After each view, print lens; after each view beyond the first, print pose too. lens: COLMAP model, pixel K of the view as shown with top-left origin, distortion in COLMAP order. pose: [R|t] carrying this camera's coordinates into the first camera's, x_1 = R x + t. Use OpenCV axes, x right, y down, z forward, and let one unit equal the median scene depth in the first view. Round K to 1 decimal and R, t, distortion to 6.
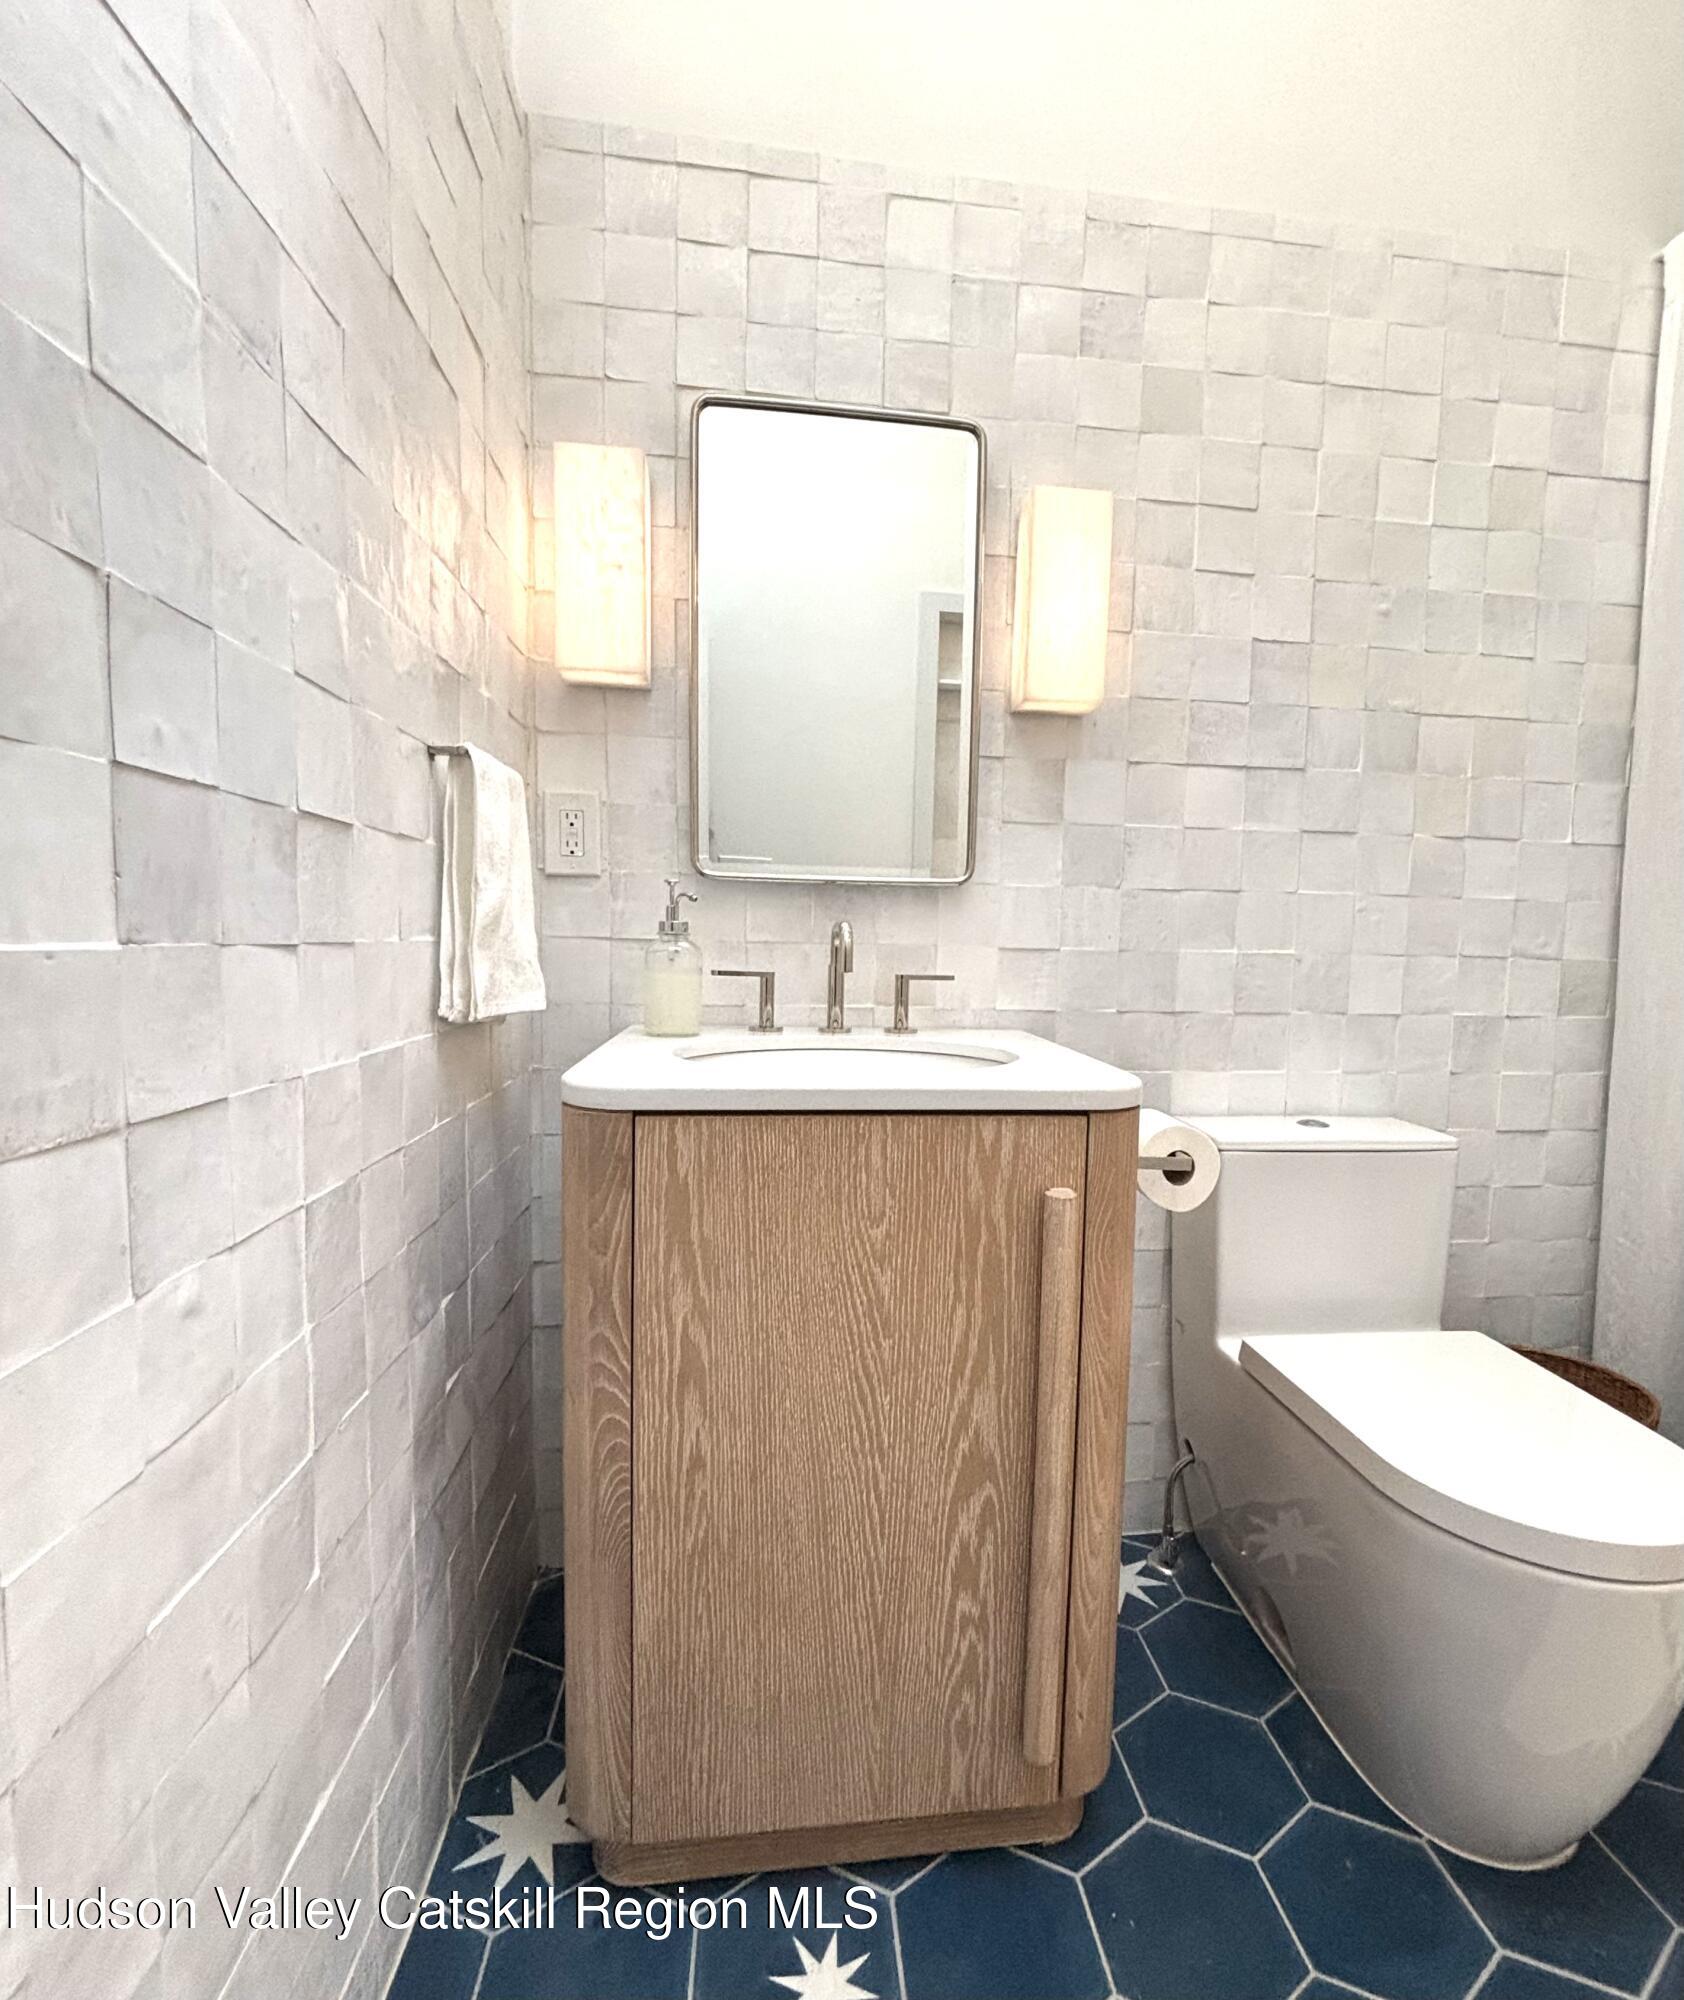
lens RADIAL K [[960.9, 0, 894.4], [0, 960.9, 1019.5], [0, 0, 1]] dist [-0.002530, -0.000468]
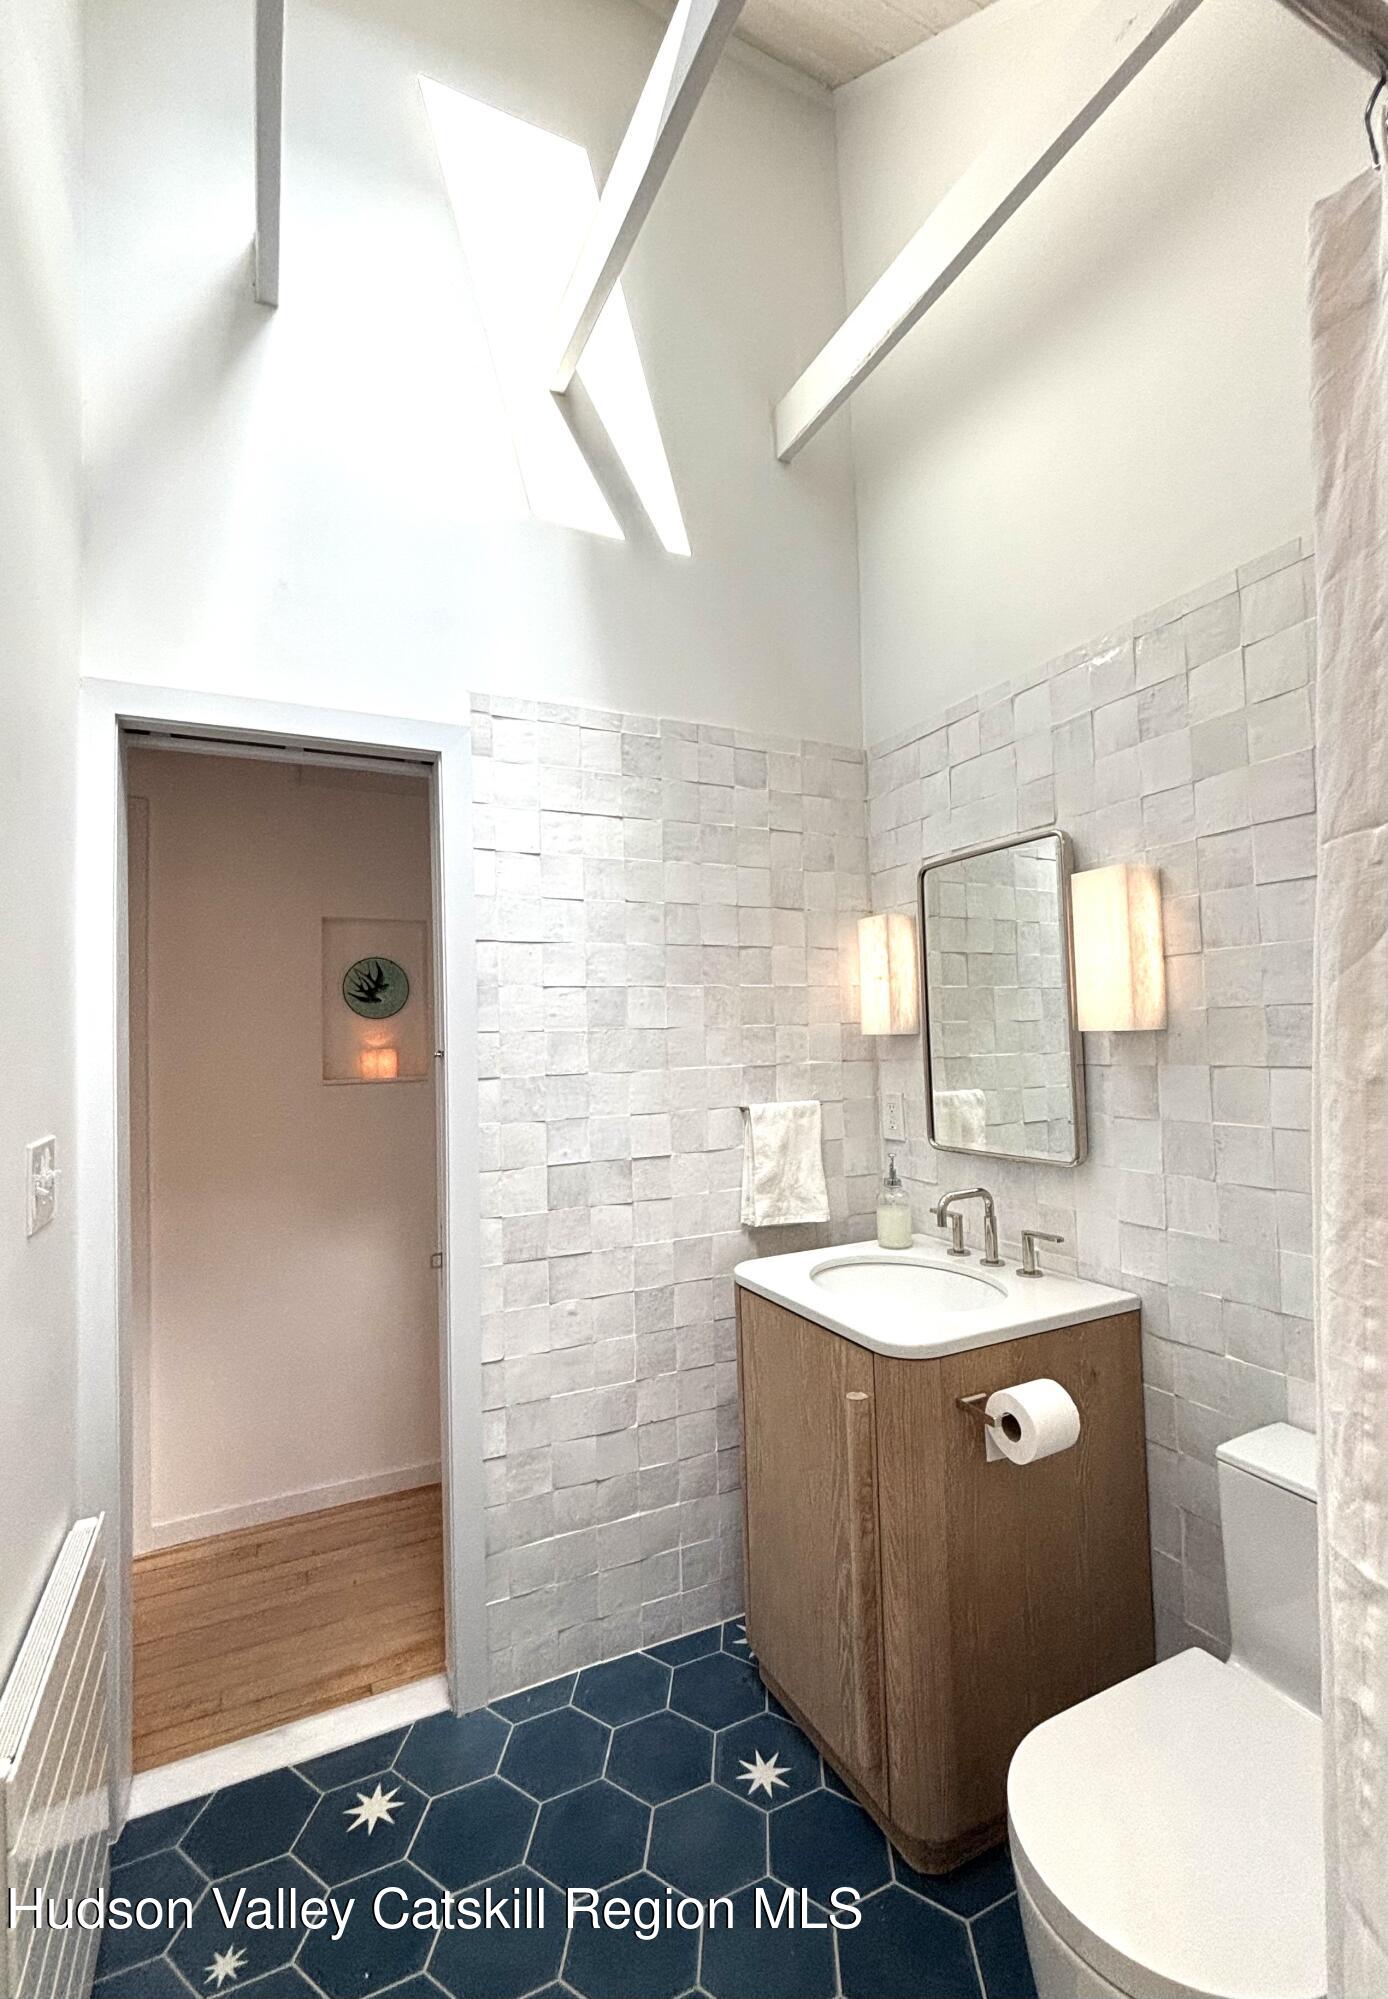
lens RADIAL K [[884.2, 0, 693.9], [0, 884.2, 1001.2], [0, 0, 1]] dist [-0.003351, 0.000114]
pose [[0.322079, -0.067629, -0.944294, 1.061431], [-0.046357, 0.995122, -0.087080, -0.238976], [0.945577, 0.071821, 0.317373, 0.126794]]
